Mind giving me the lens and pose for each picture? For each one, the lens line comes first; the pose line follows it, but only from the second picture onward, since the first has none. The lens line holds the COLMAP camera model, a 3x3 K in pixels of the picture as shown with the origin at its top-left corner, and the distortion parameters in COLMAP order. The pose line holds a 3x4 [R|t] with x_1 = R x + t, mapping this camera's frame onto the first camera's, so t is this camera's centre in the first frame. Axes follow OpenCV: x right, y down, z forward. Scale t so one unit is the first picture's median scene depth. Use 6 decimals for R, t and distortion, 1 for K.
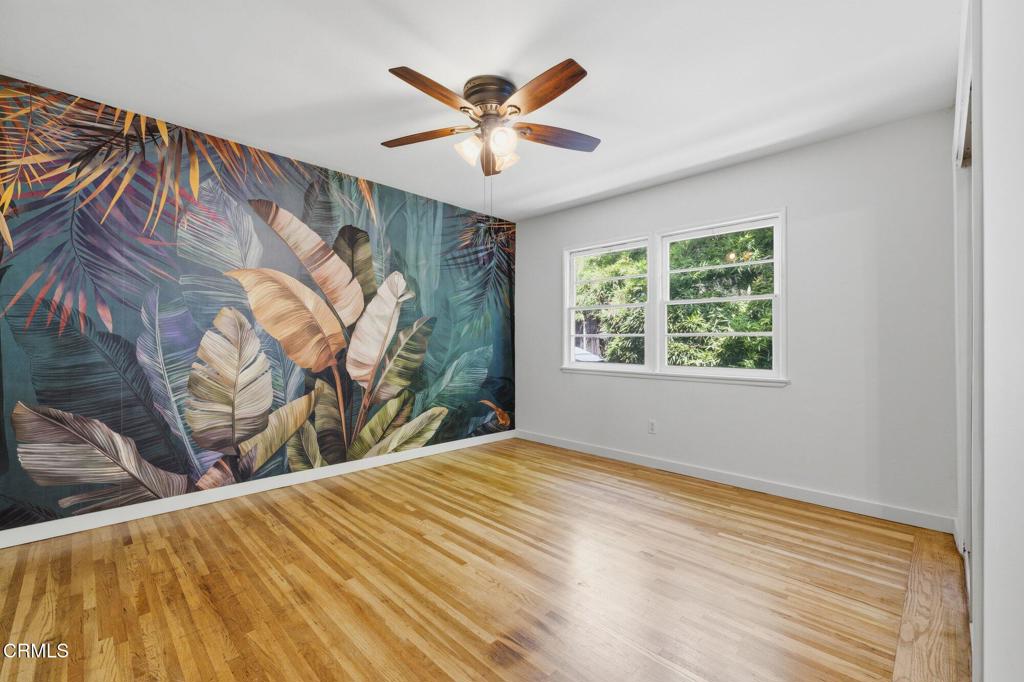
lens RADIAL K [[431.1, 0, 510.0], [0, 431.1, 336.9], [0, 0, 1]] dist [0.000864, 0.000313]
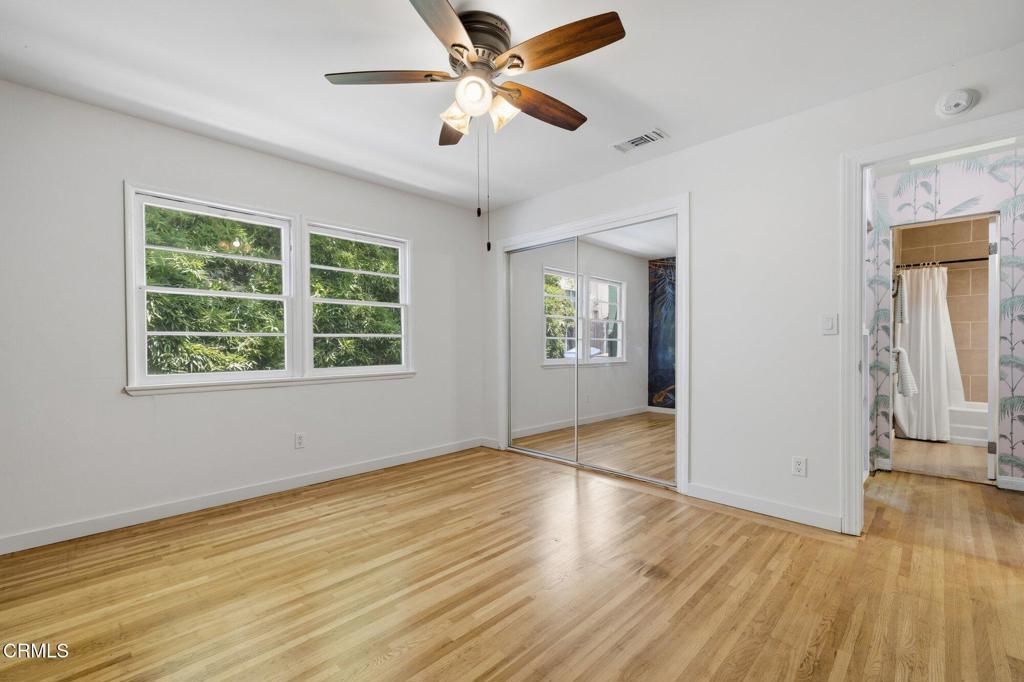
lens RADIAL K [[431.1, 0, 509.8], [0, 431.1, 346.5], [0, 0, 1]] dist [0.000864, 0.000313]
pose [[0.002747, -0.013662, 0.999903, -0.657166], [-0.009823, 0.999858, 0.013689, 0.003506], [-0.999948, -0.009859, 0.002612, 0.706057]]
